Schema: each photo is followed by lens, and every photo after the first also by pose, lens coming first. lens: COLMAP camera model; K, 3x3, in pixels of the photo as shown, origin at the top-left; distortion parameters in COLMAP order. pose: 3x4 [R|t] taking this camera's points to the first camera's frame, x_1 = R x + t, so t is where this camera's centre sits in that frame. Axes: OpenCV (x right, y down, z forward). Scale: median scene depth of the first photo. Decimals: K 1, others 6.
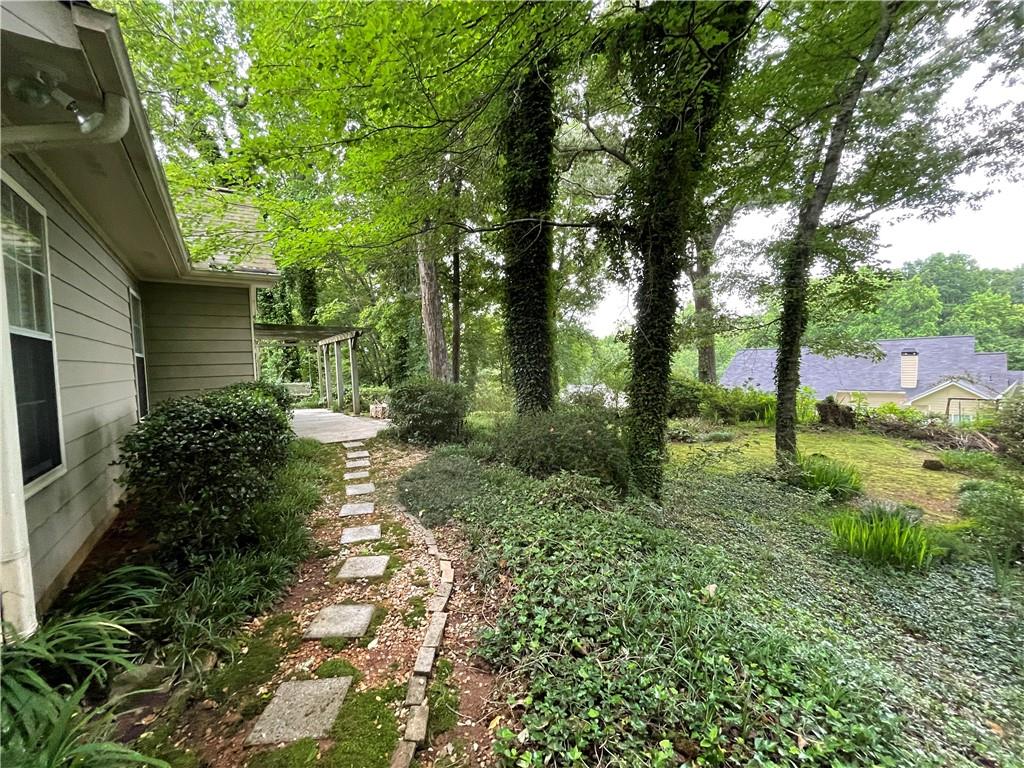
lens RADIAL K [[414.7, 0, 510.2], [0, 414.7, 386.2], [0, 0, 1]] dist [-0.000610, -0.000570]
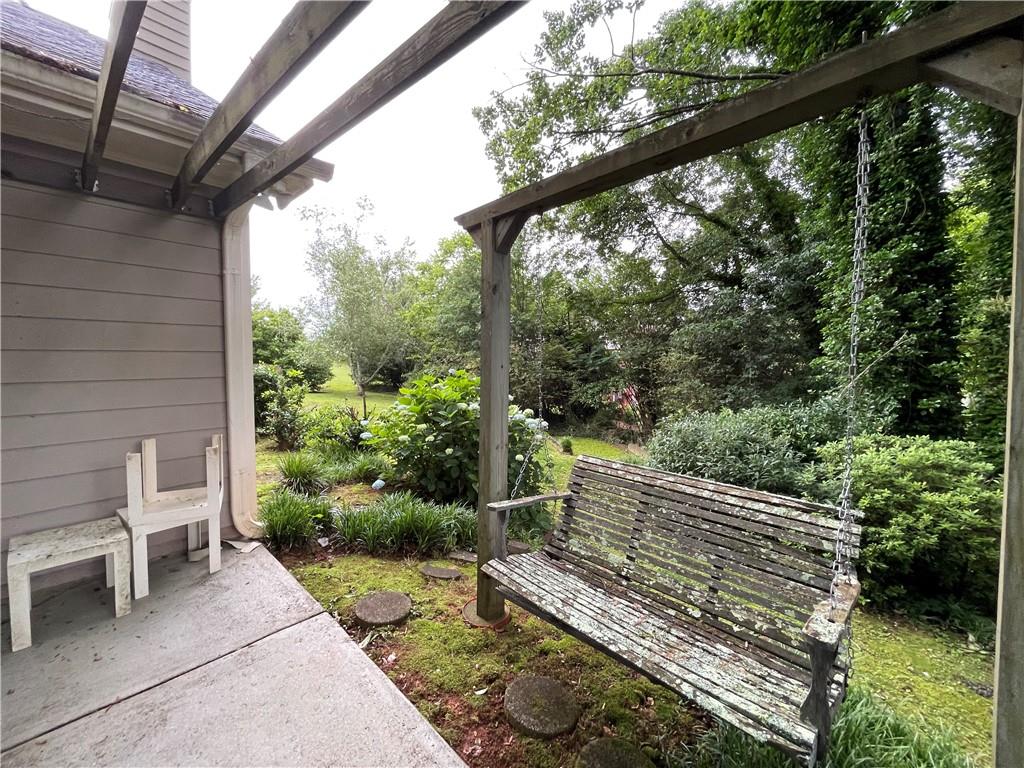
lens RADIAL K [[414.7, 0, 510.4], [0, 414.7, 379.8], [0, 0, 1]] dist [-0.000610, -0.000570]
pose [[0.207279, 0.075919, -0.975331, -0.328326], [-0.057486, 0.996207, 0.065327, -0.033782], [0.976591, 0.042527, 0.210857, 0.720733]]
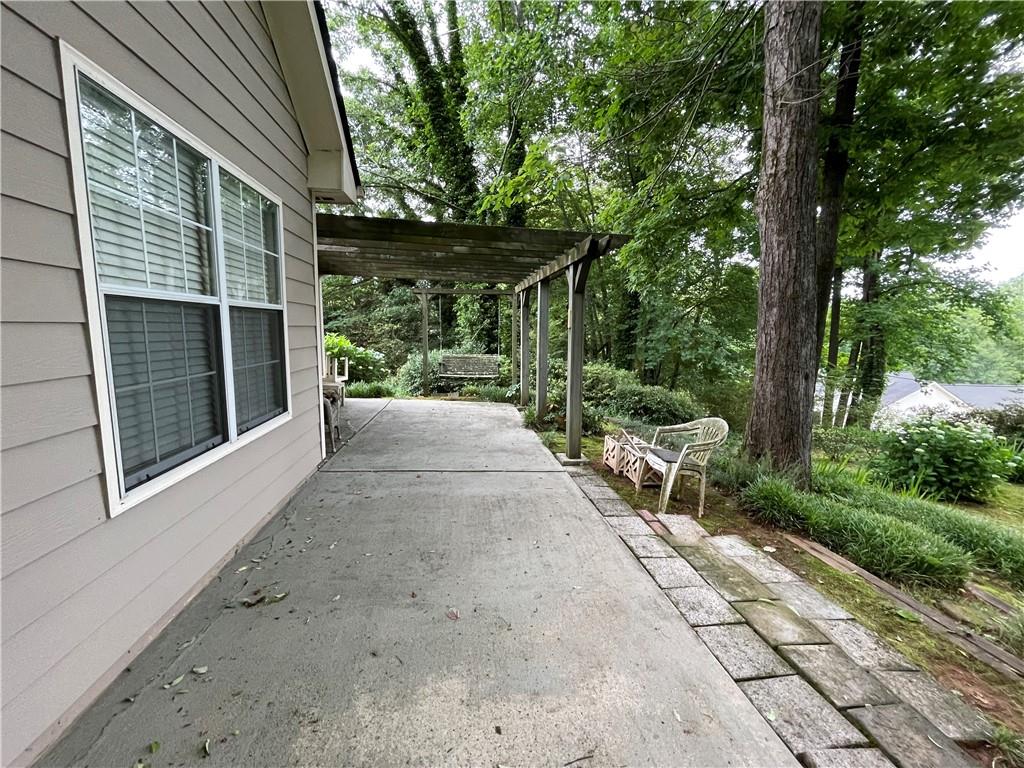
lens RADIAL K [[414.7, 0, 512.5], [0, 414.7, 381.6], [0, 0, 1]] dist [-0.000610, -0.000570]
pose [[0.886760, 0.107011, -0.449673, -0.146322], [-0.071812, 0.992915, 0.094675, -0.023741], [0.456618, -0.051662, 0.888162, 0.364379]]
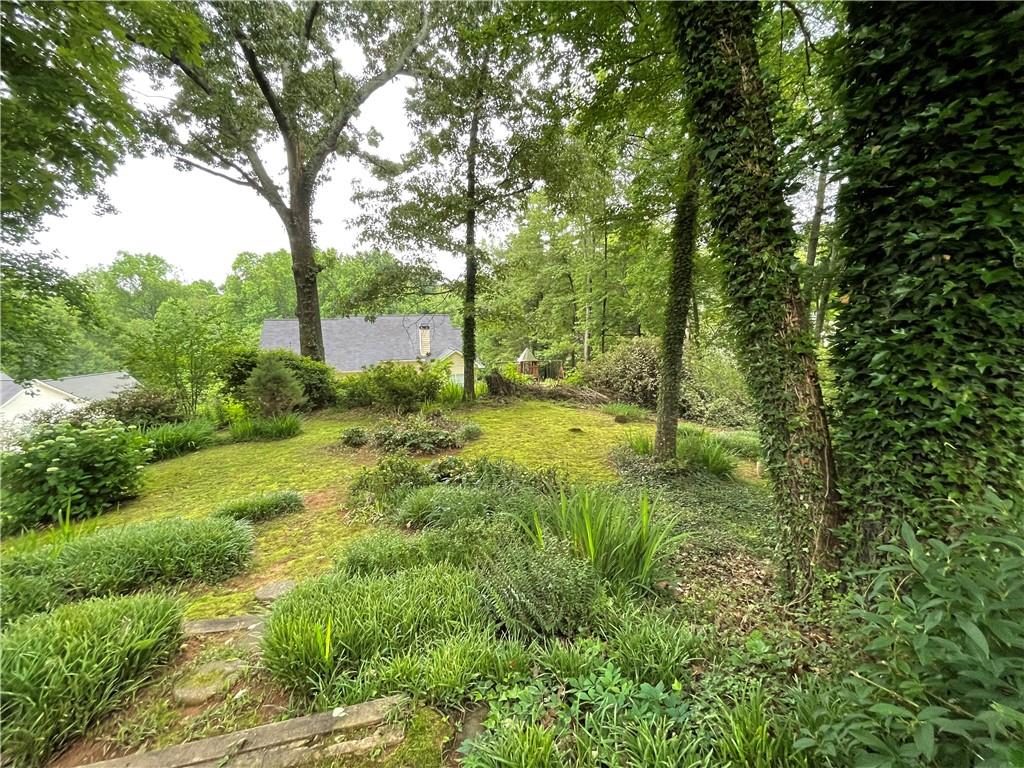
lens RADIAL K [[414.7, 0, 504.5], [0, 414.7, 377.8], [0, 0, 1]] dist [-0.000610, -0.000570]
pose [[0.384172, -0.094483, 0.918414, -0.119337], [0.051655, 0.995391, 0.080795, -0.026177], [-0.921815, 0.016402, 0.387282, 0.462253]]
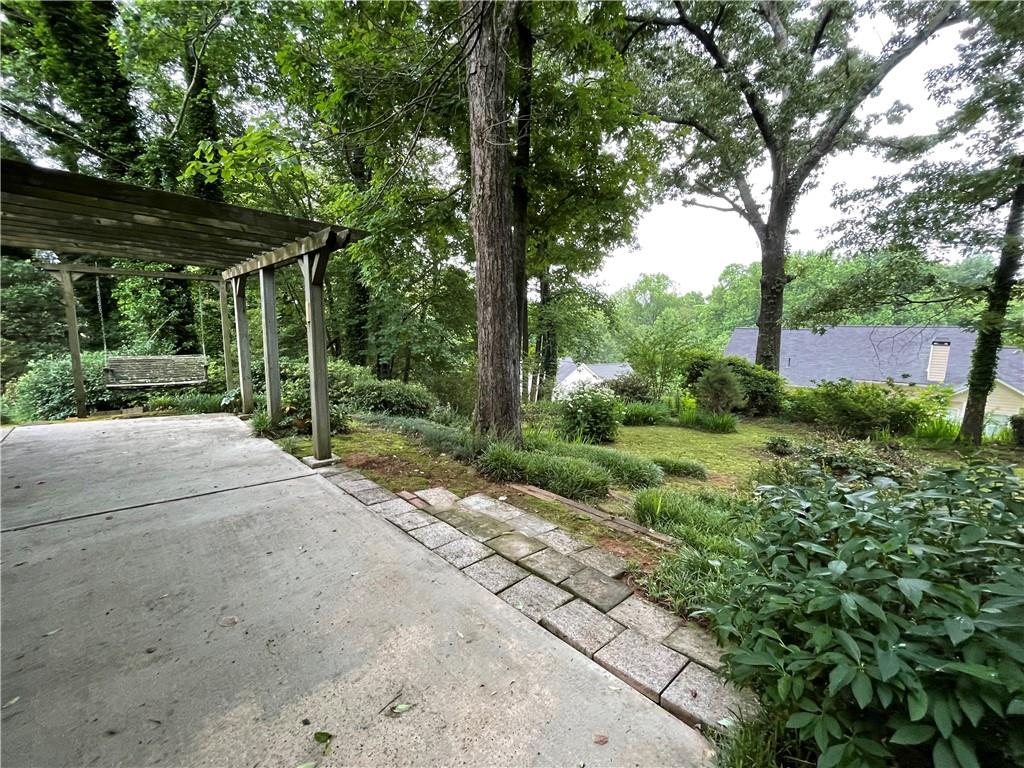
lens RADIAL K [[414.7, 0, 514.8], [0, 414.7, 386.5], [0, 0, 1]] dist [-0.000610, -0.000570]
pose [[0.986436, 0.031021, 0.161189, -0.152338], [-0.044211, 0.995902, 0.078898, -0.022055], [-0.158081, -0.084954, 0.983765, 0.351684]]
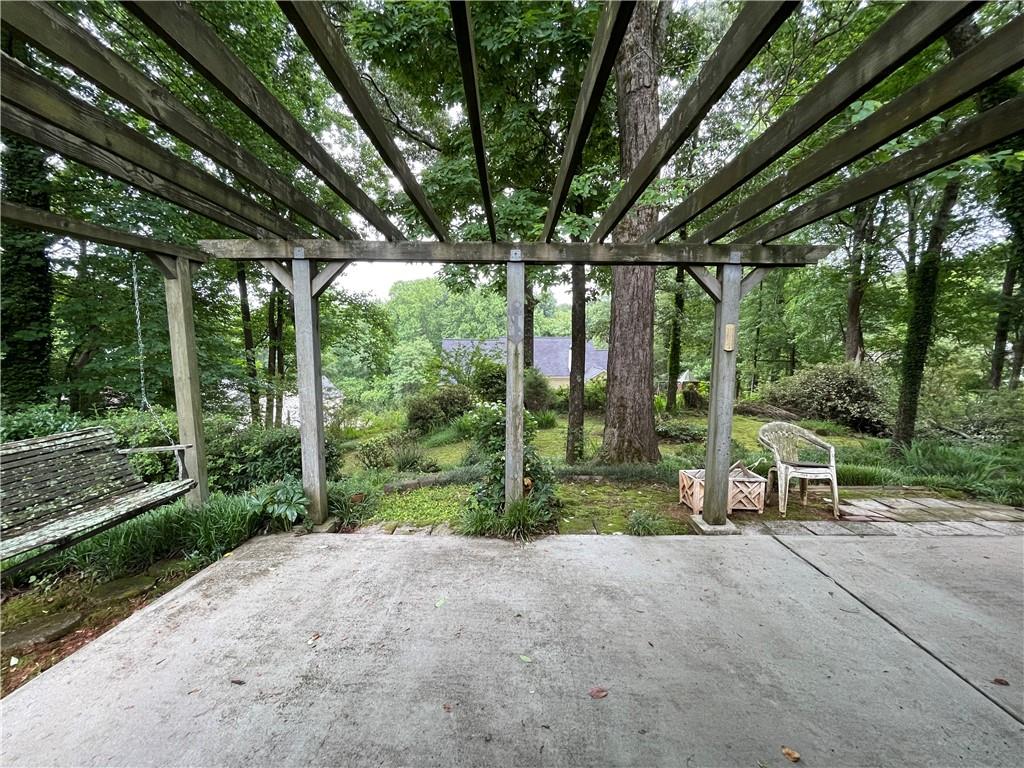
lens RADIAL K [[414.7, 0, 507.4], [0, 414.7, 384.1], [0, 0, 1]] dist [-0.000610, -0.000570]
pose [[0.584440, -0.040248, 0.810438, -0.429207], [0.017246, 0.999160, 0.037183, -0.027579], [-0.811254, -0.007754, 0.584643, 0.572215]]
